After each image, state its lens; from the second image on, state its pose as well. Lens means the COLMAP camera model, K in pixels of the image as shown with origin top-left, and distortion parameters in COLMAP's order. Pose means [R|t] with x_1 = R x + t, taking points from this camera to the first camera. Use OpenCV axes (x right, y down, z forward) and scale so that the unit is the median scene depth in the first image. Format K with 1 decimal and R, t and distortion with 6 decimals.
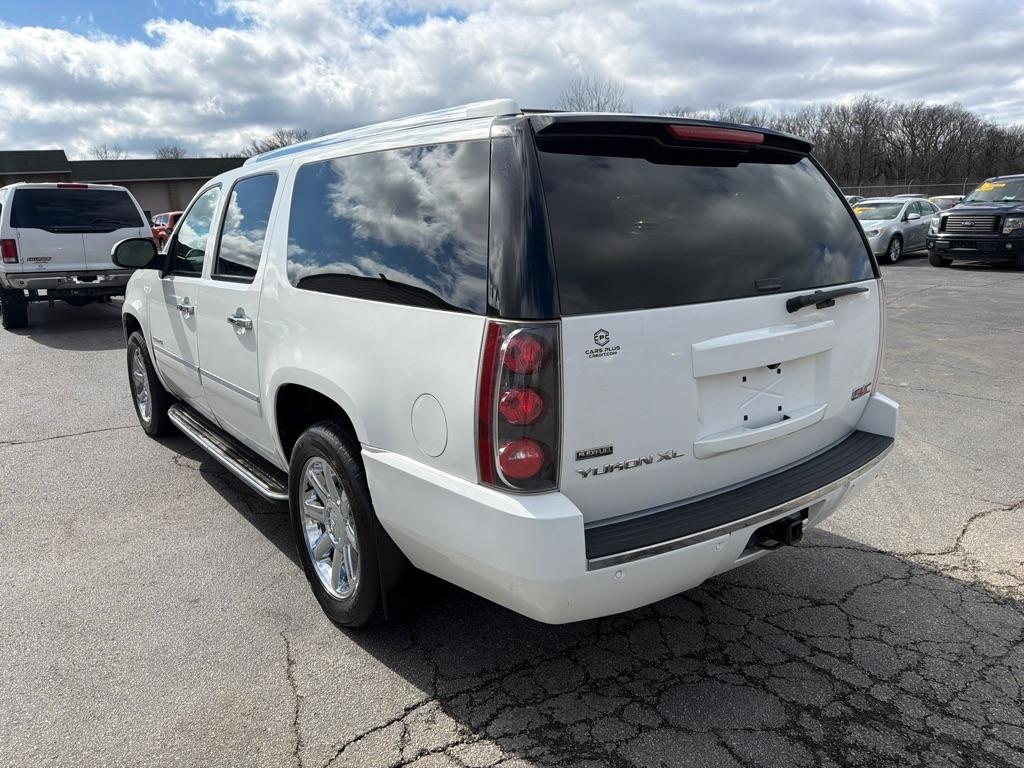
lens RADIAL K [[736.1, 0, 504.1], [0, 736.1, 380.7], [0, 0, 1]] dist [0.013317, -0.022299]
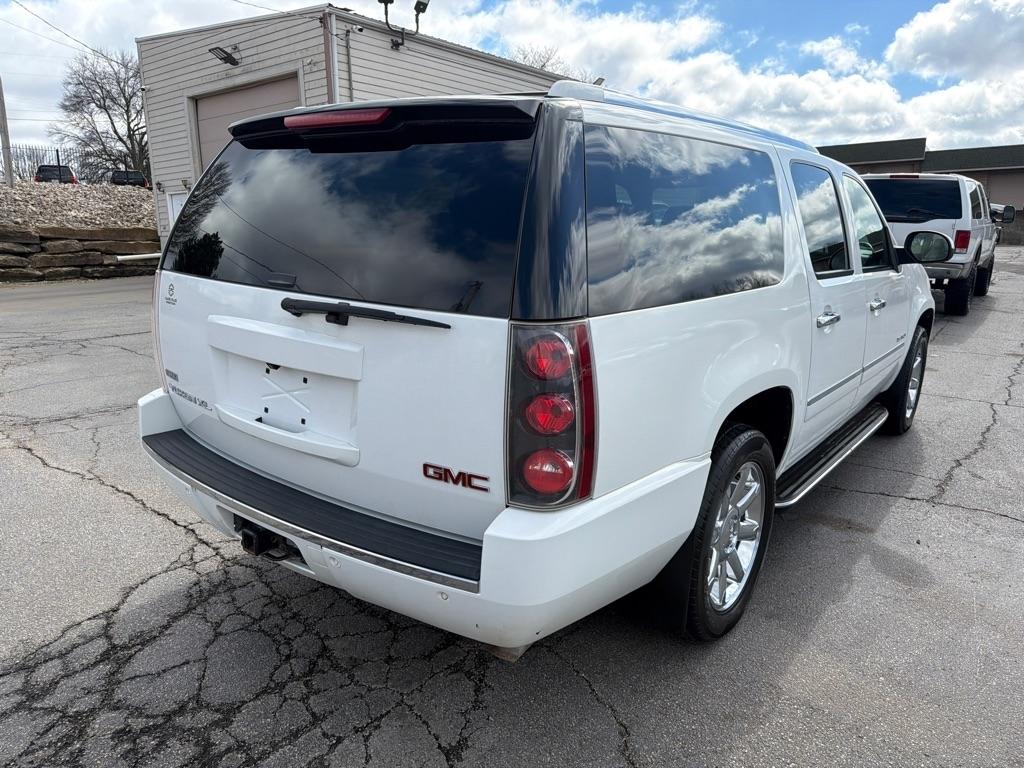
lens RADIAL K [[736.1, 0, 513.0], [0, 736.1, 388.5], [0, 0, 1]] dist [0.013317, -0.022299]
pose [[0.246479, 0.254521, -0.935129, 0.457264], [-0.233842, 0.952008, 0.197480, -0.086235], [0.940514, 0.169998, 0.294168, 0.351208]]
